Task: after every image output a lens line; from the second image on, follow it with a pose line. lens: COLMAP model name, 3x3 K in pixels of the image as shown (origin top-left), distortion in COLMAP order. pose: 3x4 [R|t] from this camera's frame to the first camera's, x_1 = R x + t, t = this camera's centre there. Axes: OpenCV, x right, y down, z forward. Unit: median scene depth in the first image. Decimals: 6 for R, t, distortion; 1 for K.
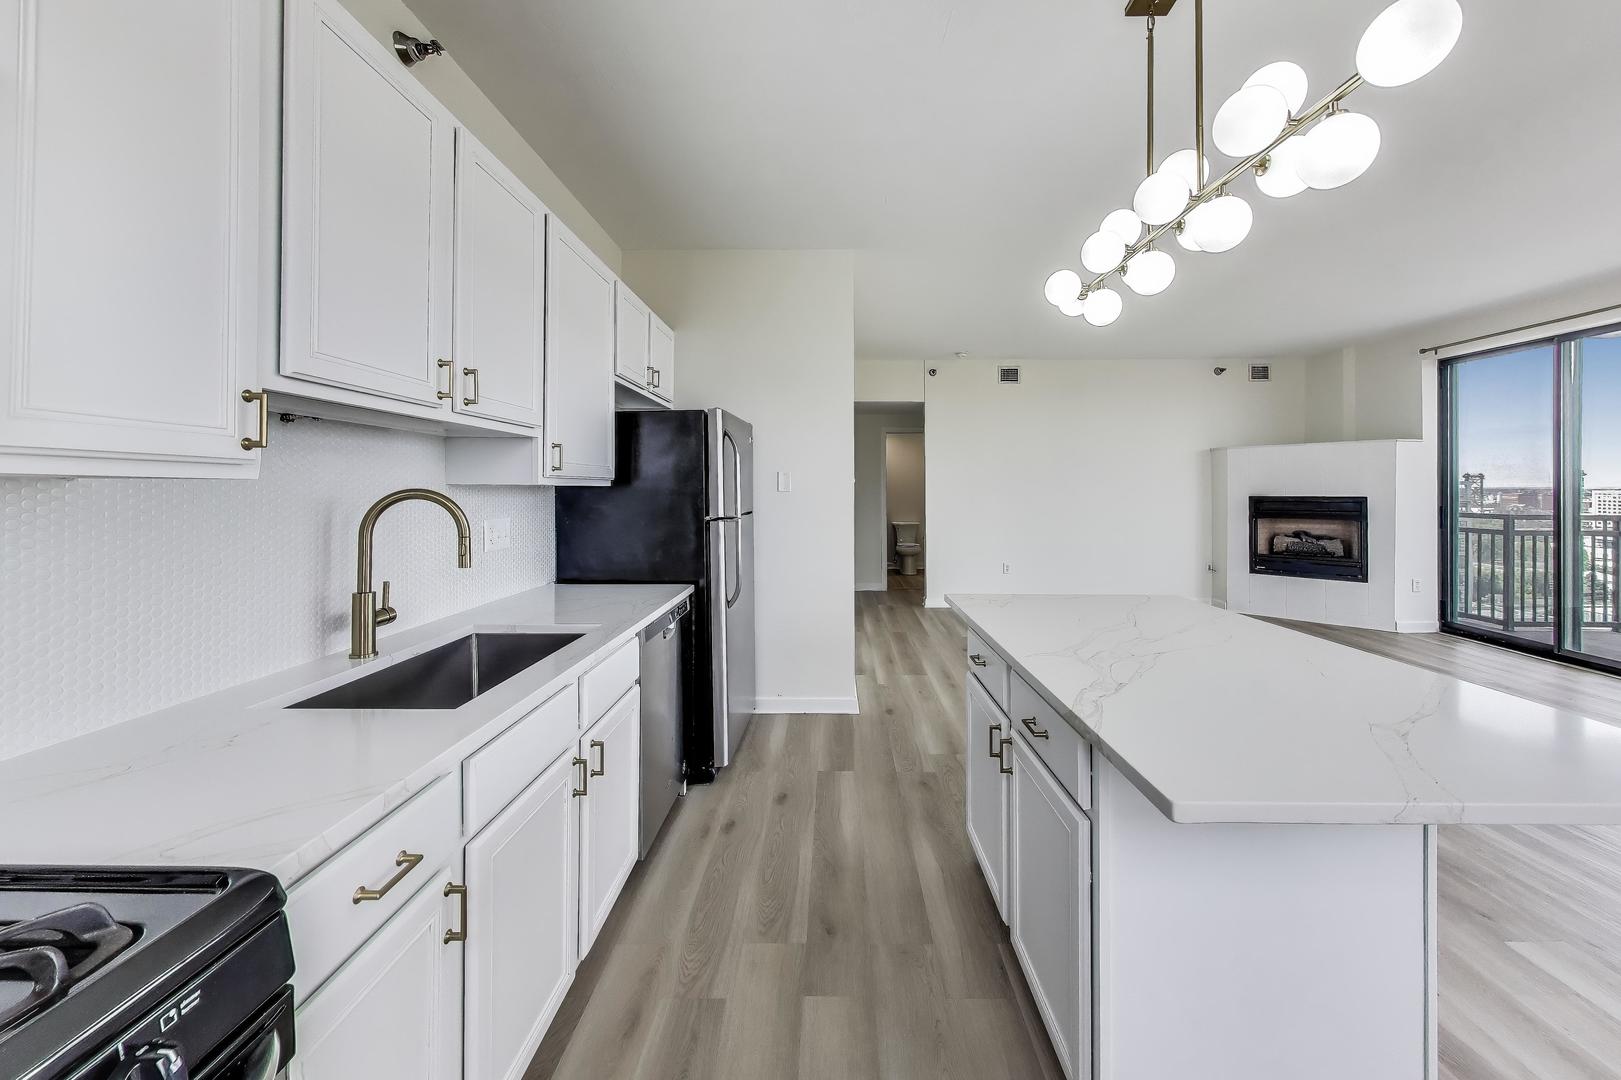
lens RADIAL K [[572.3, 0, 827.2], [0, 572.3, 506.3], [0, 0, 1]] dist [0.000177, -0.000053]
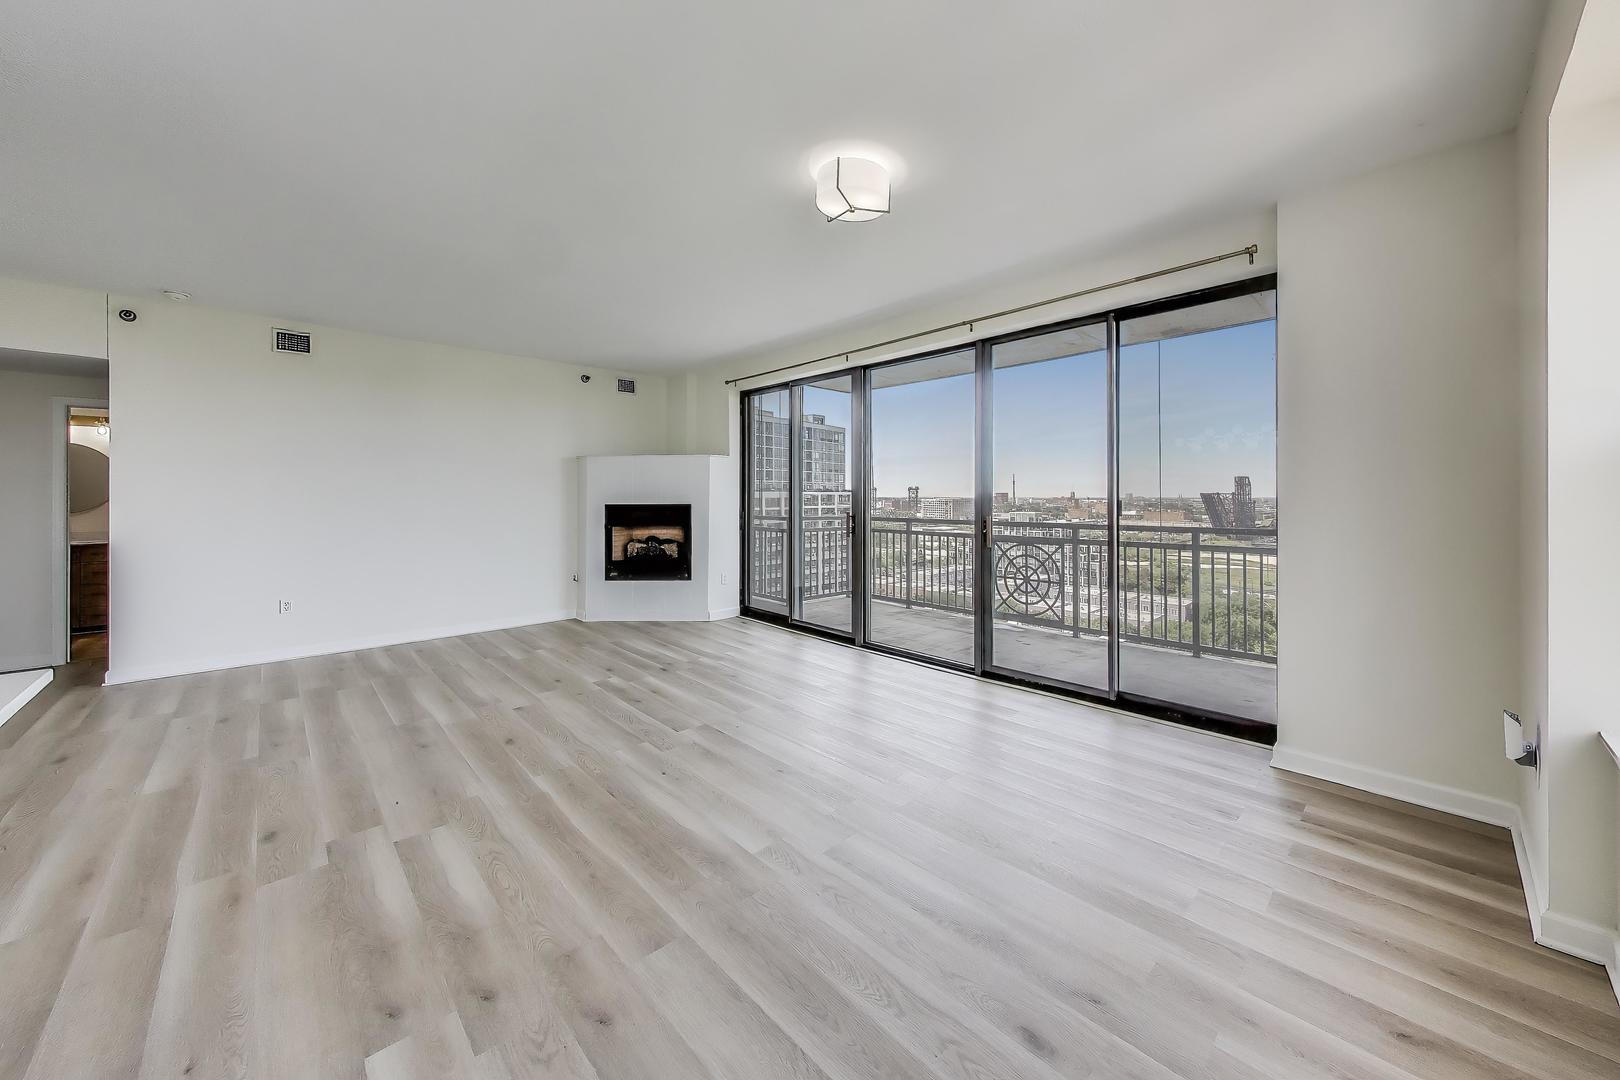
lens RADIAL K [[594.3, 0, 842.5], [0, 594.3, 486.9], [0, 0, 1]] dist [-0.000282, 0.000410]
pose [[0.693978, 0.011095, 0.719911, 0.304757], [0.027012, 0.998776, -0.041432, 0.007084], [-0.719489, 0.048200, 0.692829, -0.029103]]
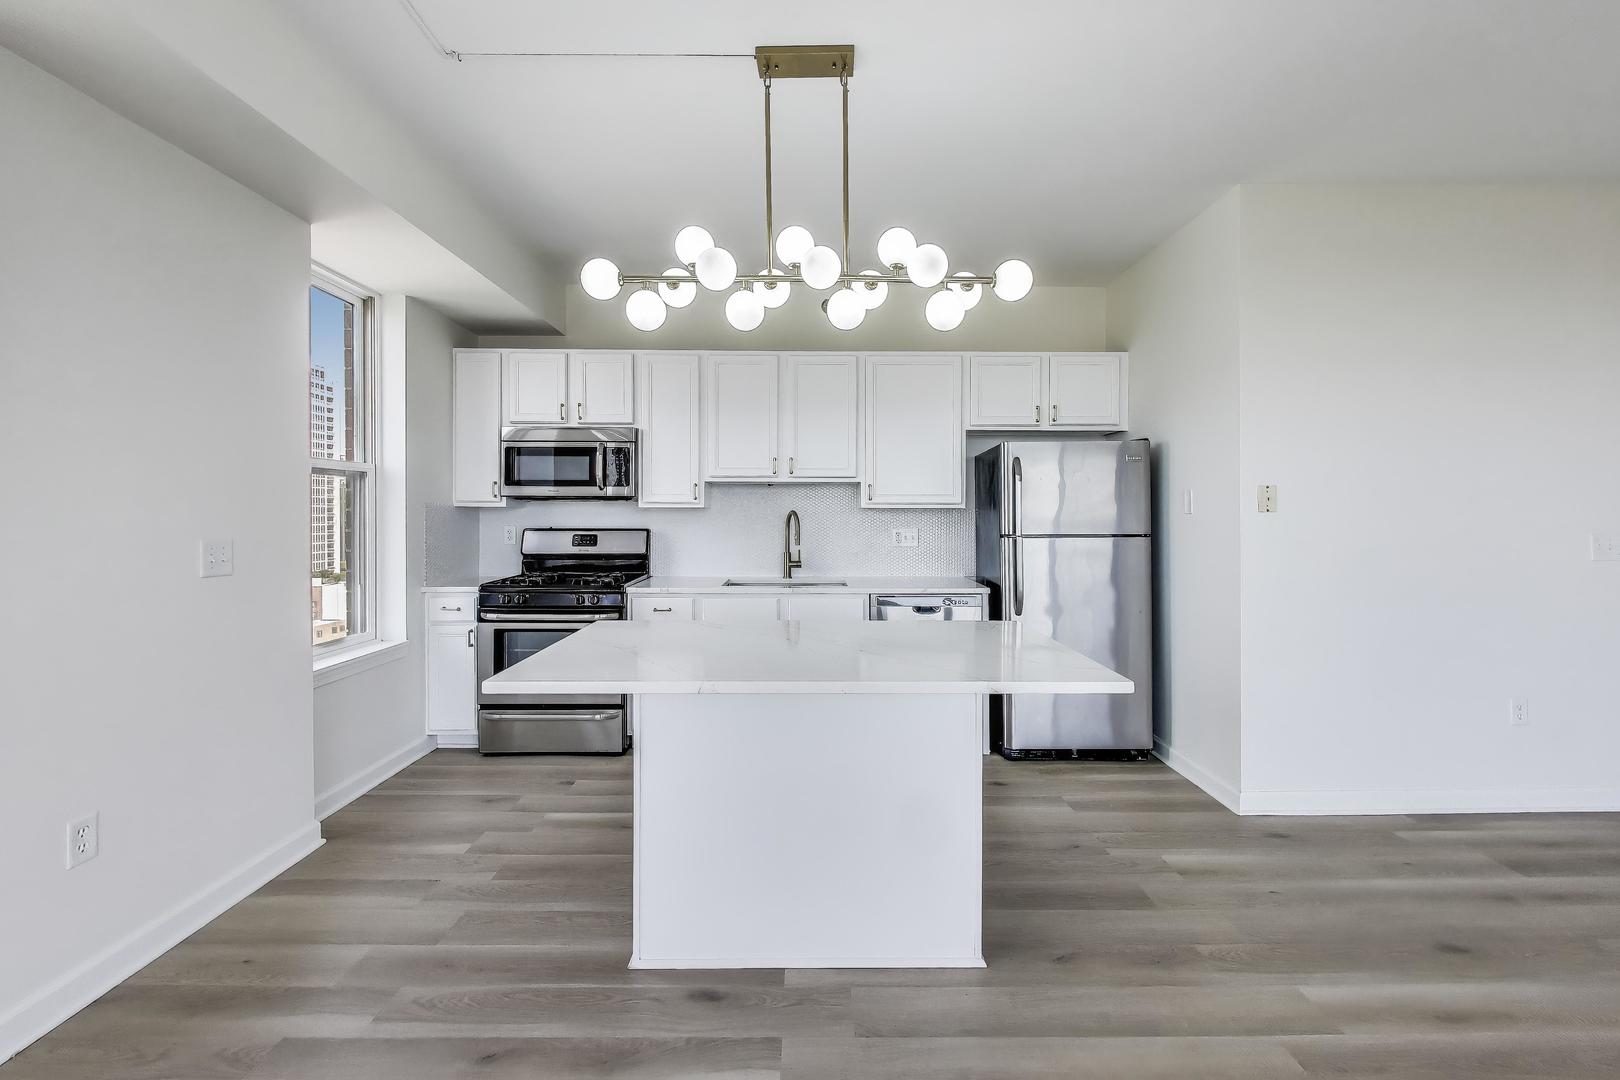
lens RADIAL K [[697.5, 0, 819.8], [0, 697.5, 513.0], [0, 0, 1]] dist [-0.003883, -0.000433]
pose [[0.027784, -0.001706, -0.999612, 0.577927], [-0.033321, 0.999441, -0.002632, -0.003010], [0.999058, 0.033381, 0.027712, 0.277366]]
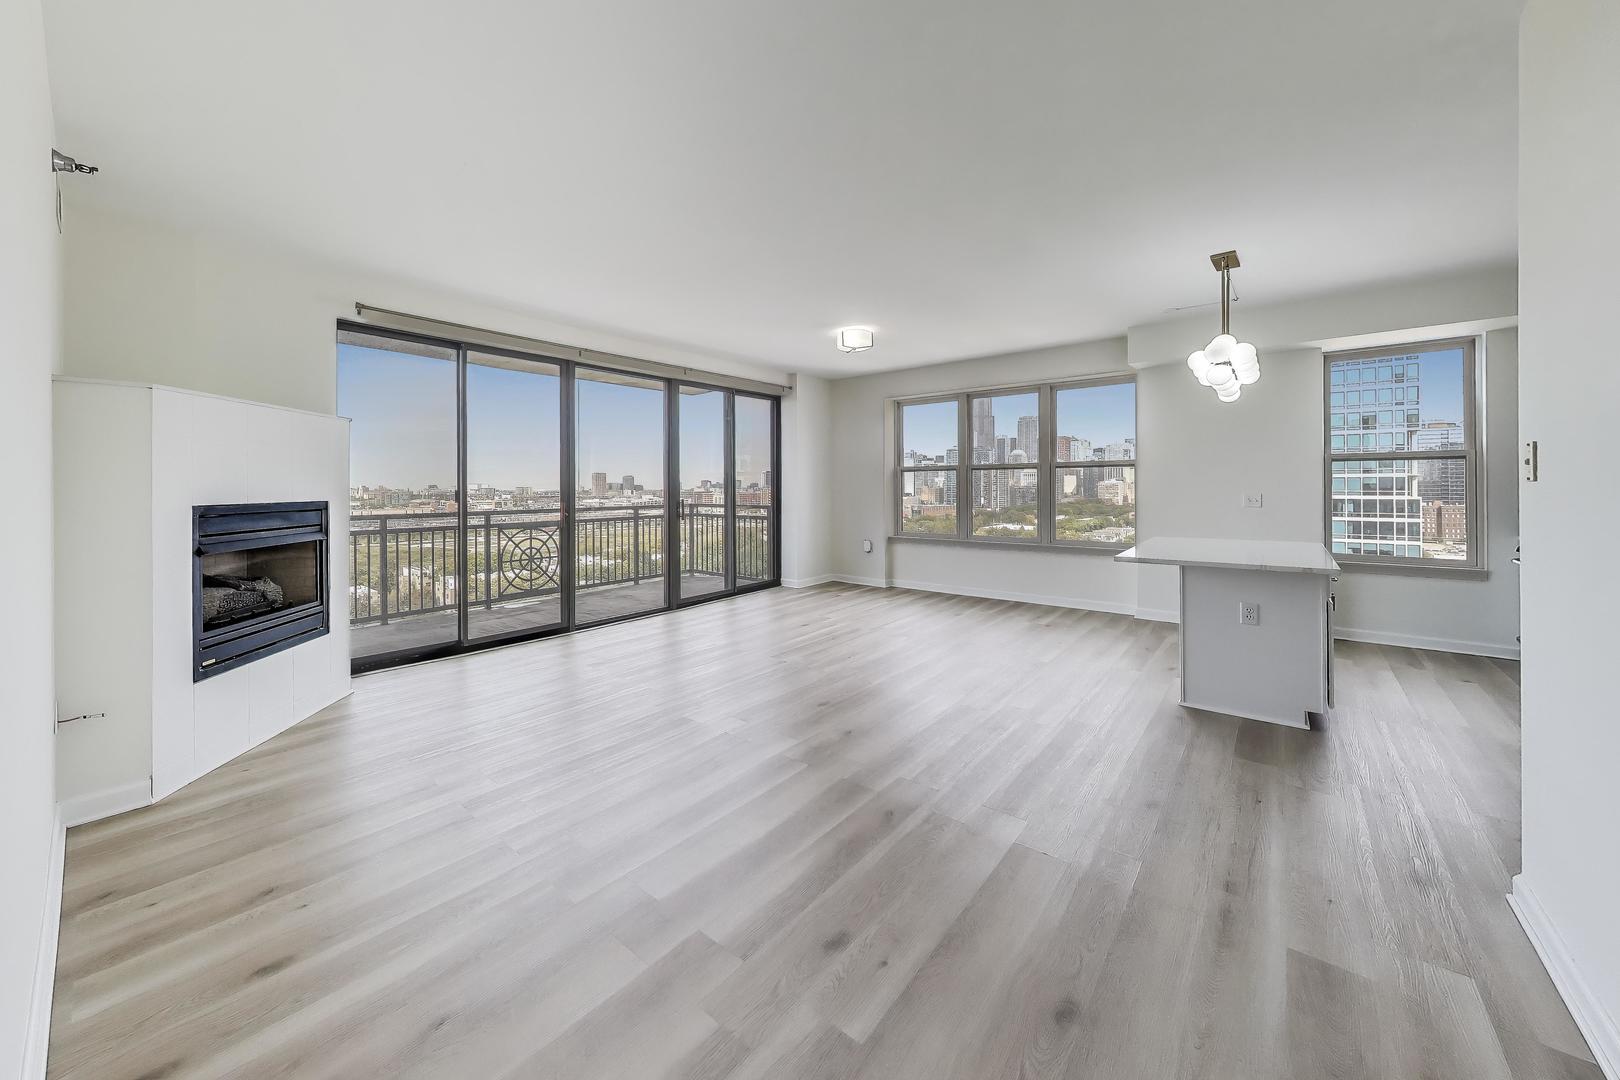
lens RADIAL K [[594.3, 0, 747.6], [0, 594.3, 488.9], [0, 0, 1]] dist [-0.000282, 0.000410]
pose [[-0.754337, 0.001227, 0.656486, 0.141887], [0.028231, 0.999134, 0.030572, -0.035793], [-0.655880, 0.041595, -0.753719, 1.182186]]
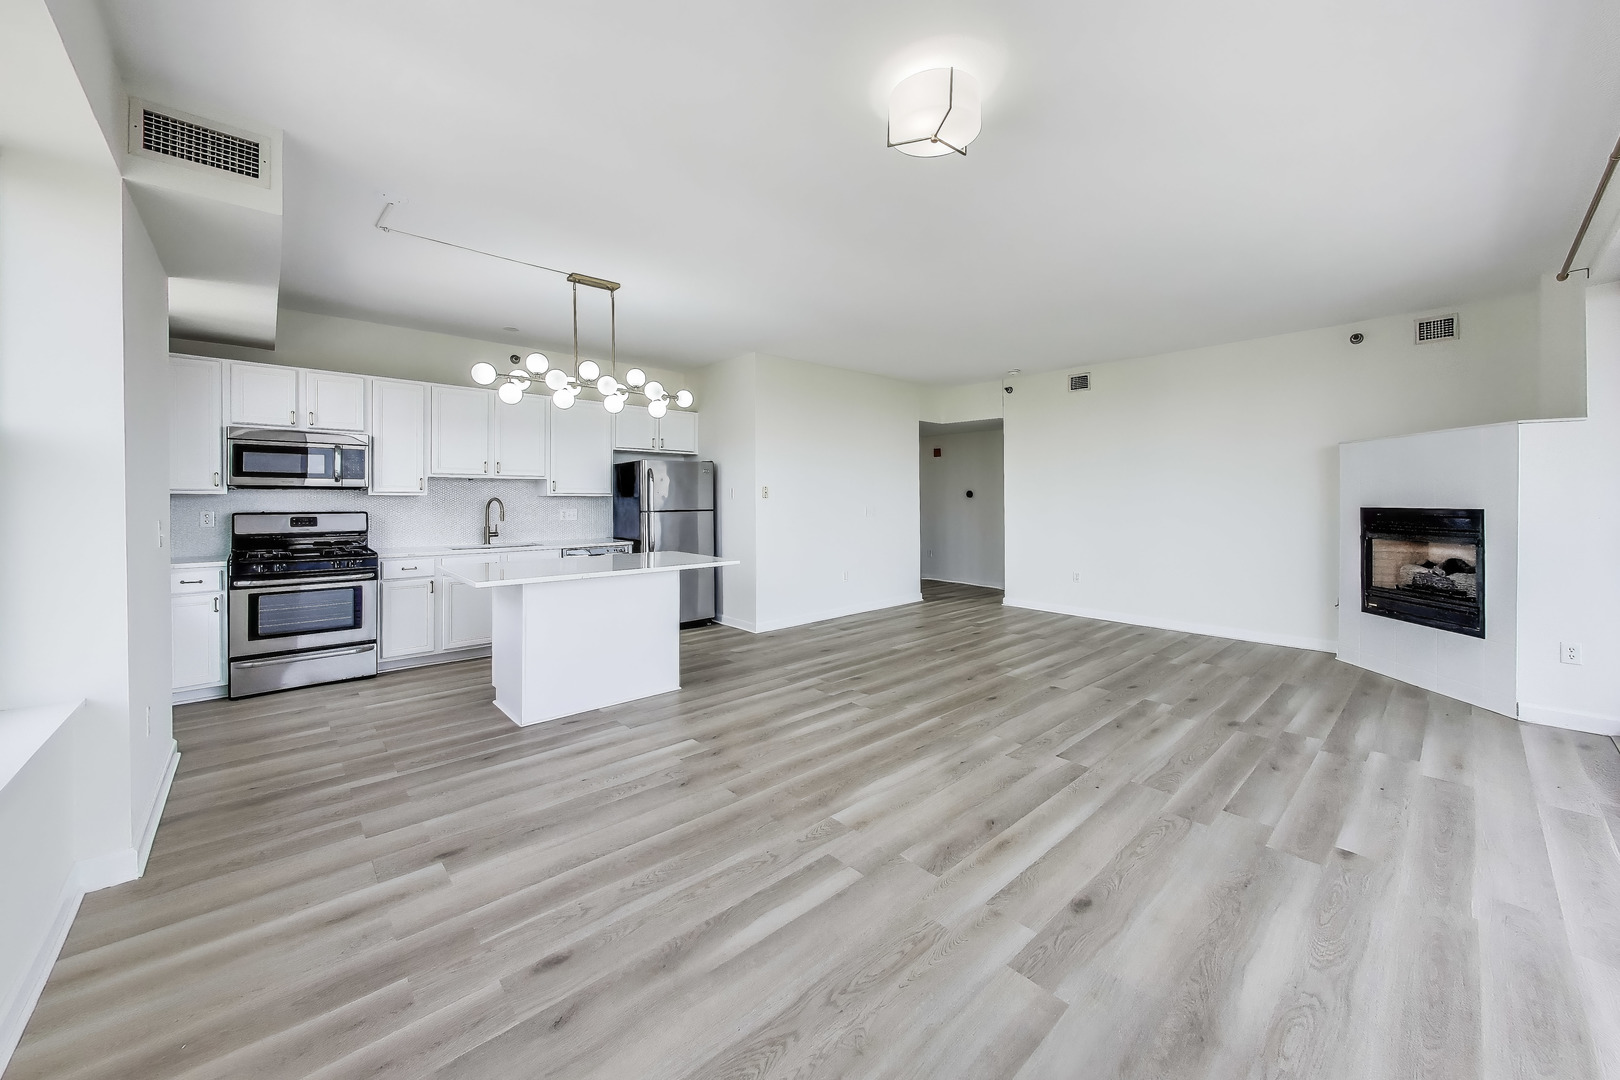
lens RADIAL K [[594.3, 0, 837.5], [0, 594.3, 498.8], [0, 0, 1]] dist [-0.000282, 0.000410]
pose [[0.703073, 0.000220, -0.711118, 0.890688], [-0.022471, 0.999507, -0.021908, 0.004153], [0.710763, 0.031382, 0.702731, -0.016313]]
